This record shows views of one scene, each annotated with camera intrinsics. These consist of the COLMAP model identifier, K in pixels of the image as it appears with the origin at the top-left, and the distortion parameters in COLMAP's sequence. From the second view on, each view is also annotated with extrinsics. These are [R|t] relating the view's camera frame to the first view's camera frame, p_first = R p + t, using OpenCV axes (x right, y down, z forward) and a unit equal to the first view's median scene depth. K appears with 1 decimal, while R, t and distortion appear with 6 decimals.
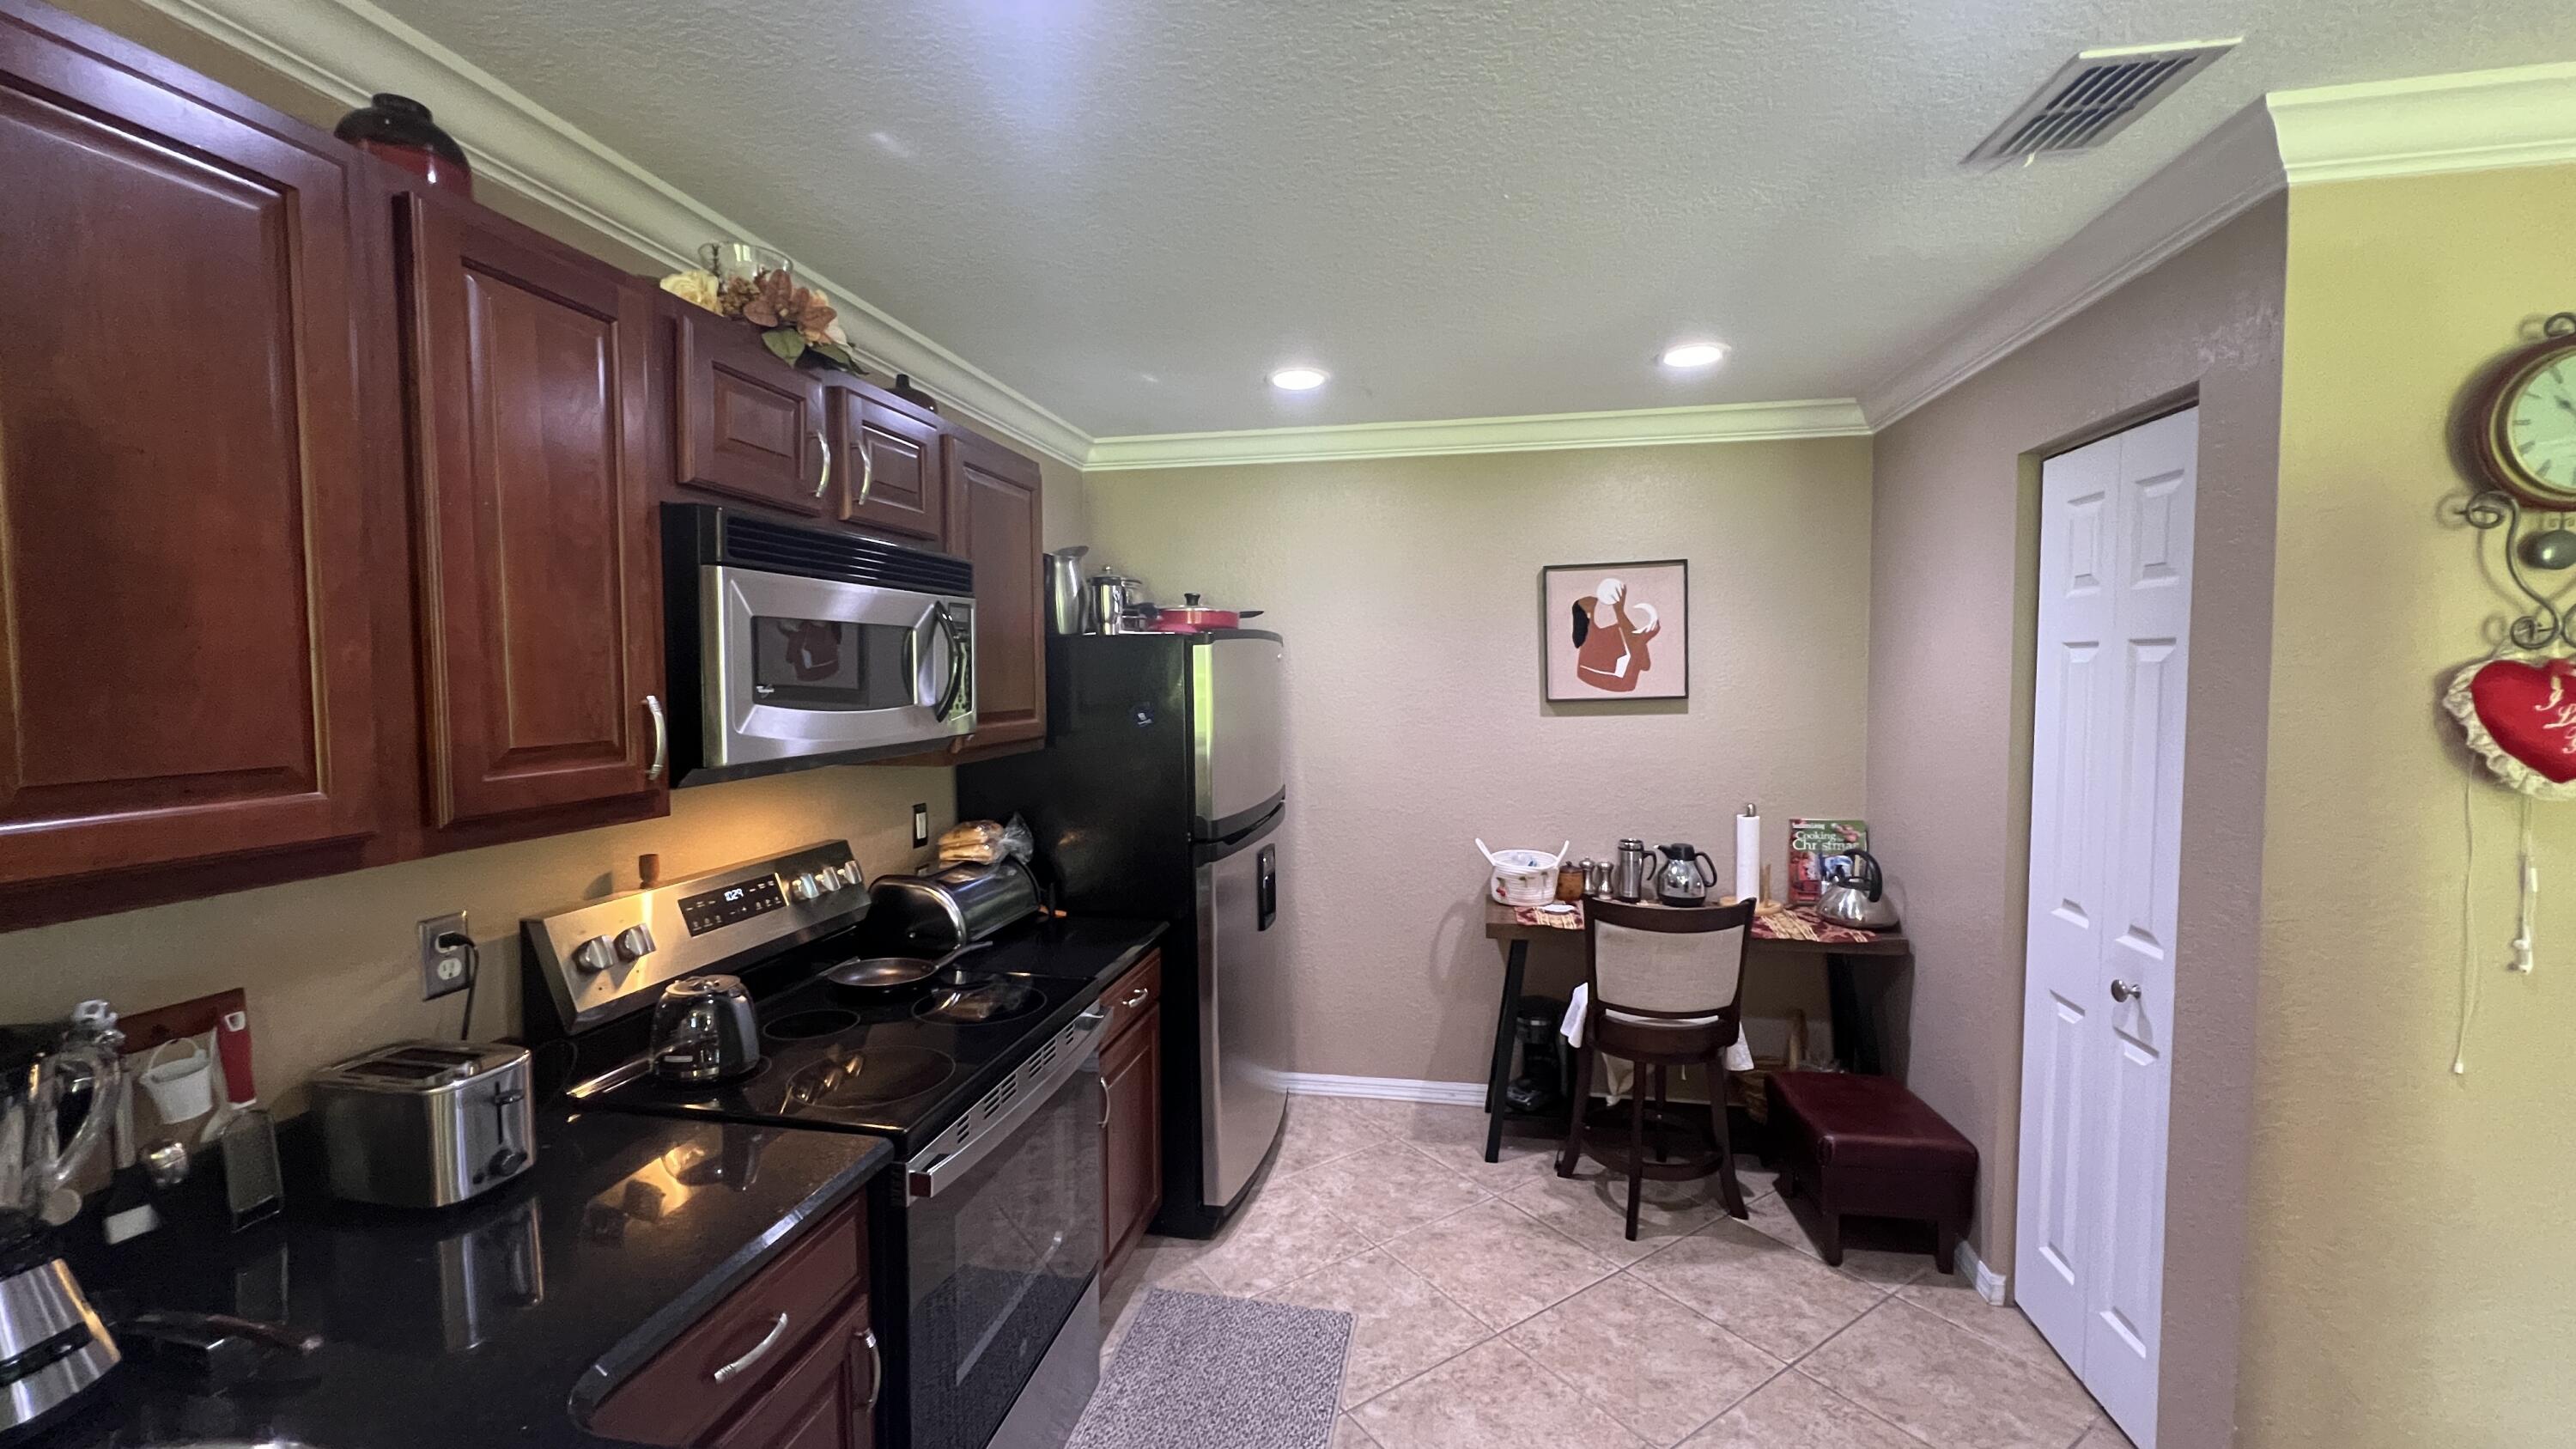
lens RADIAL K [[1028.4, 0, 1311.2], [0, 1028.4, 719.9], [0, 0, 1]] dist [-0.003533, 0.000842]
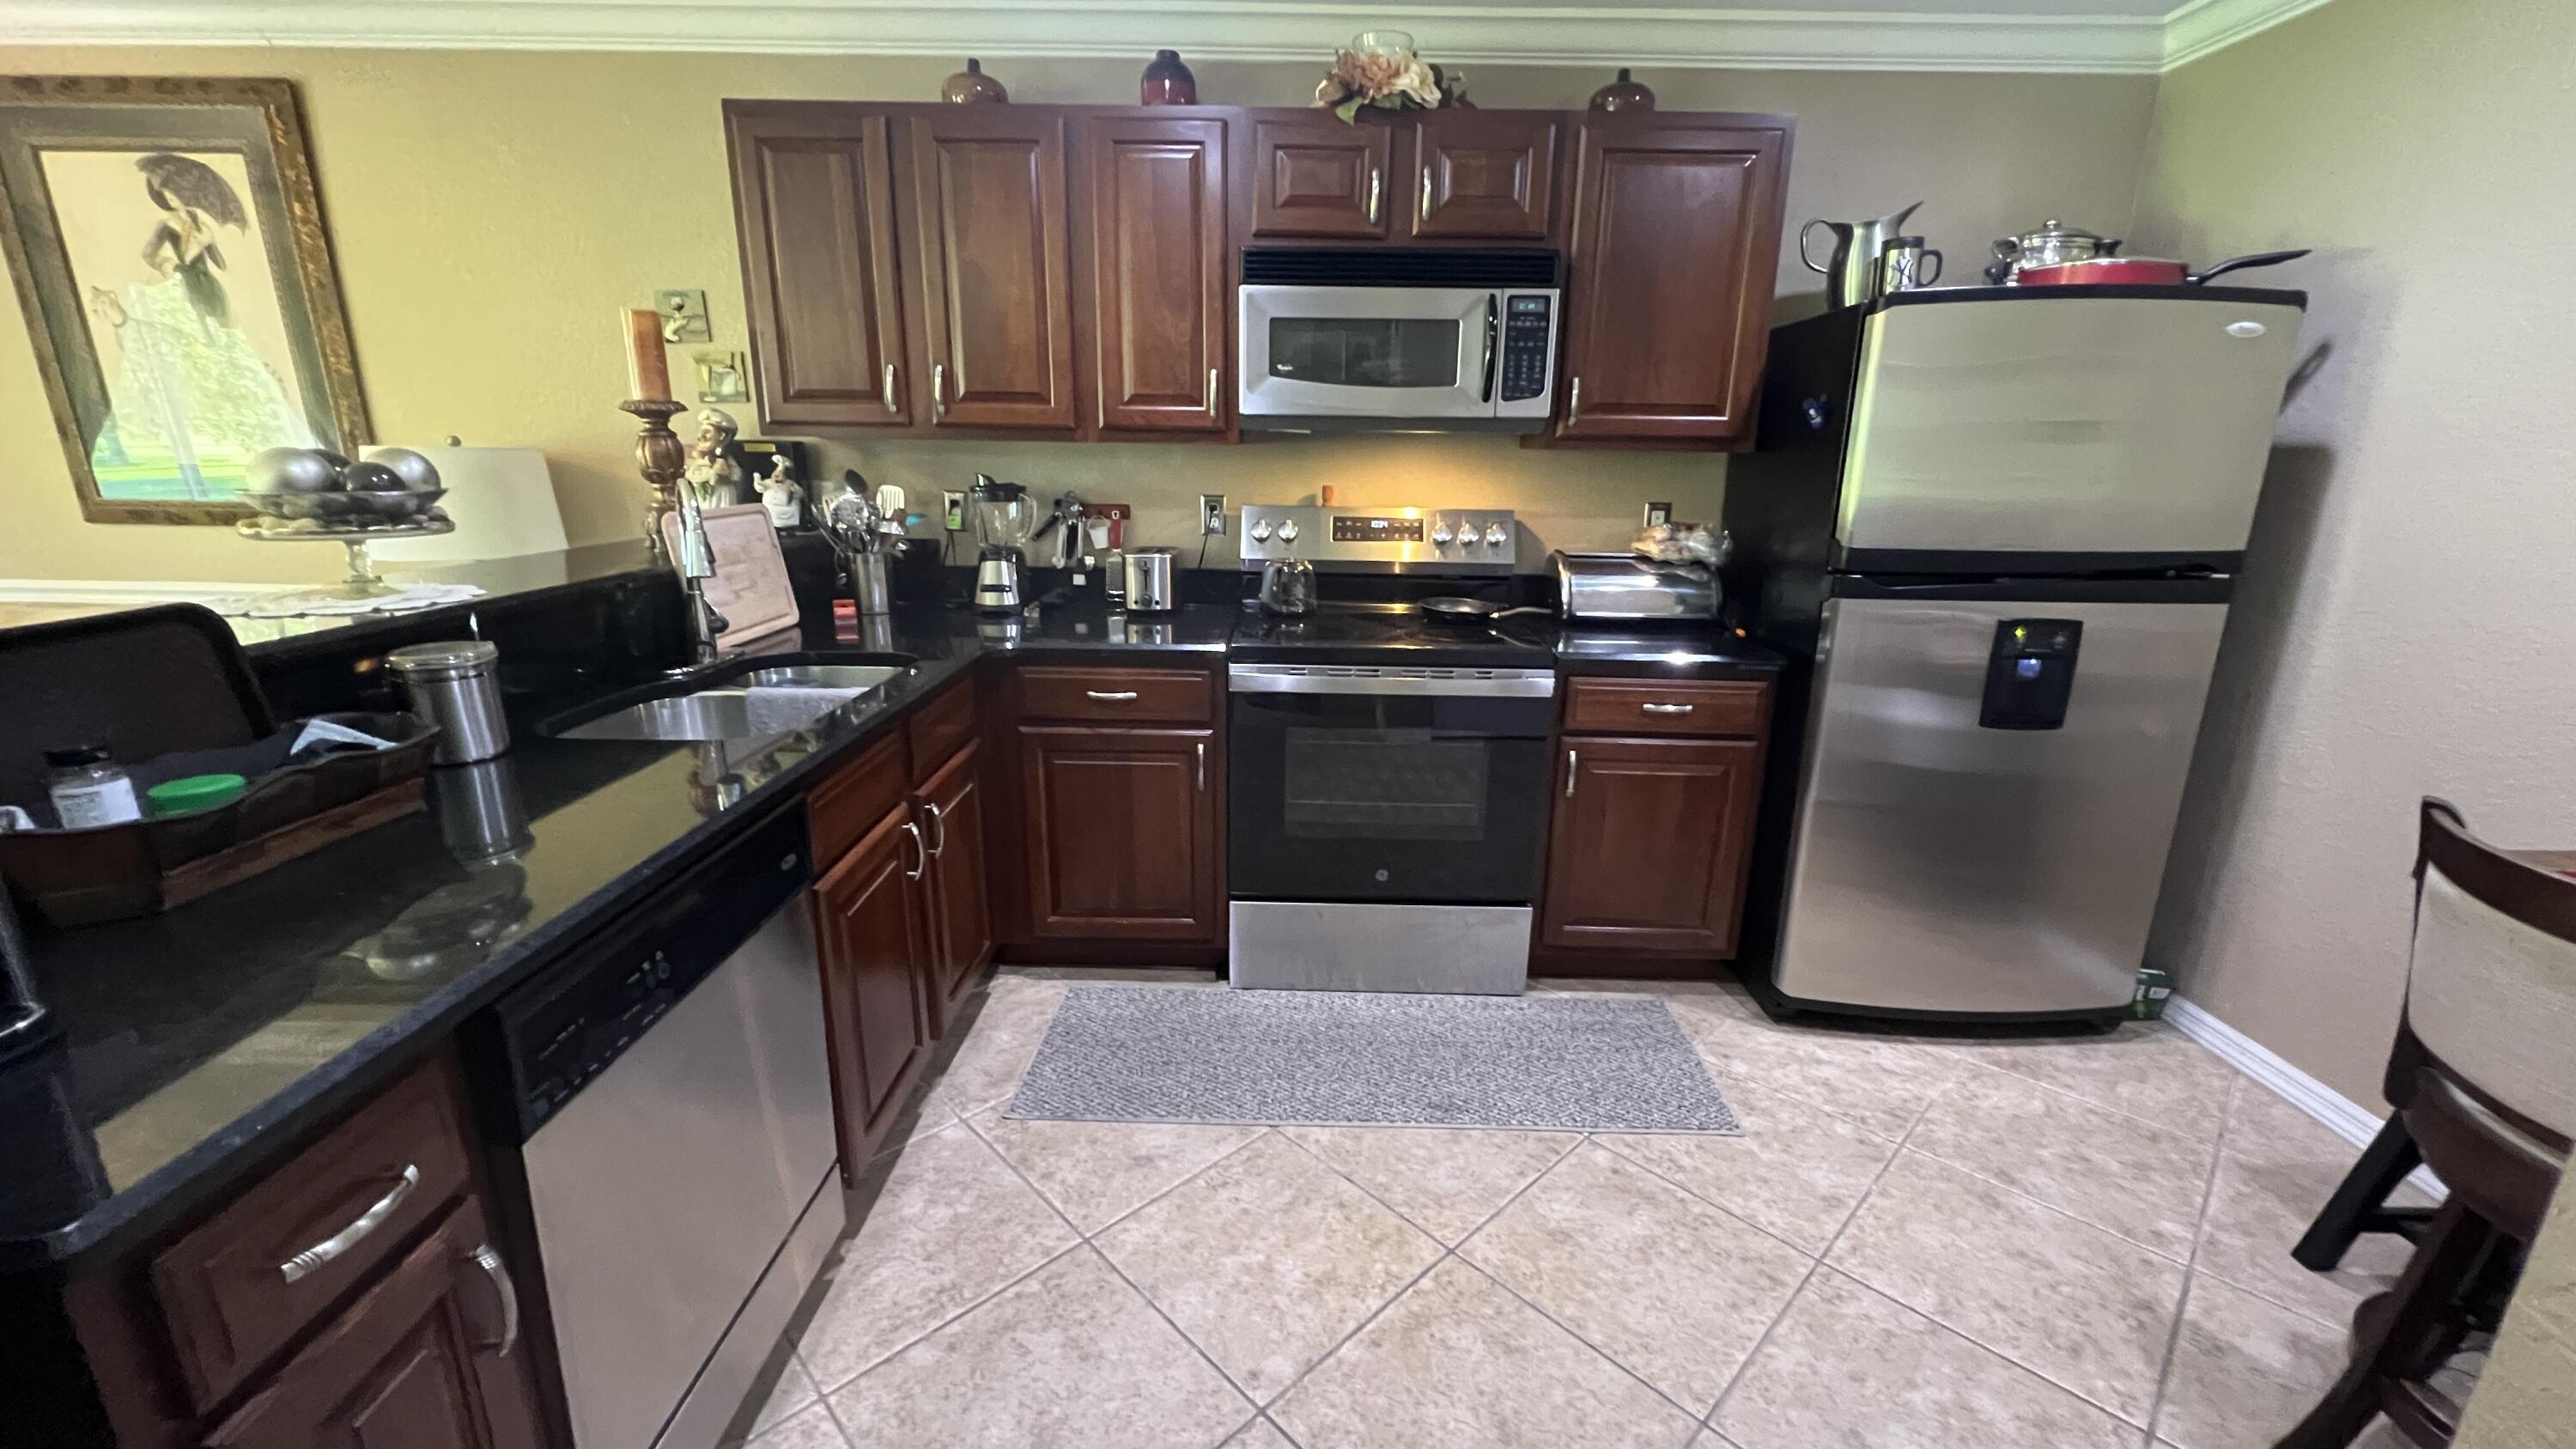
lens RADIAL K [[1028.4, 0, 1272.3], [0, 1028.4, 732.6], [0, 0, 1]] dist [-0.003533, 0.000842]
pose [[0.161241, 0.276218, -0.947473, 0.678869], [-0.063064, 0.960957, 0.269416, 0.051623], [0.984898, 0.016310, 0.172365, 0.449119]]
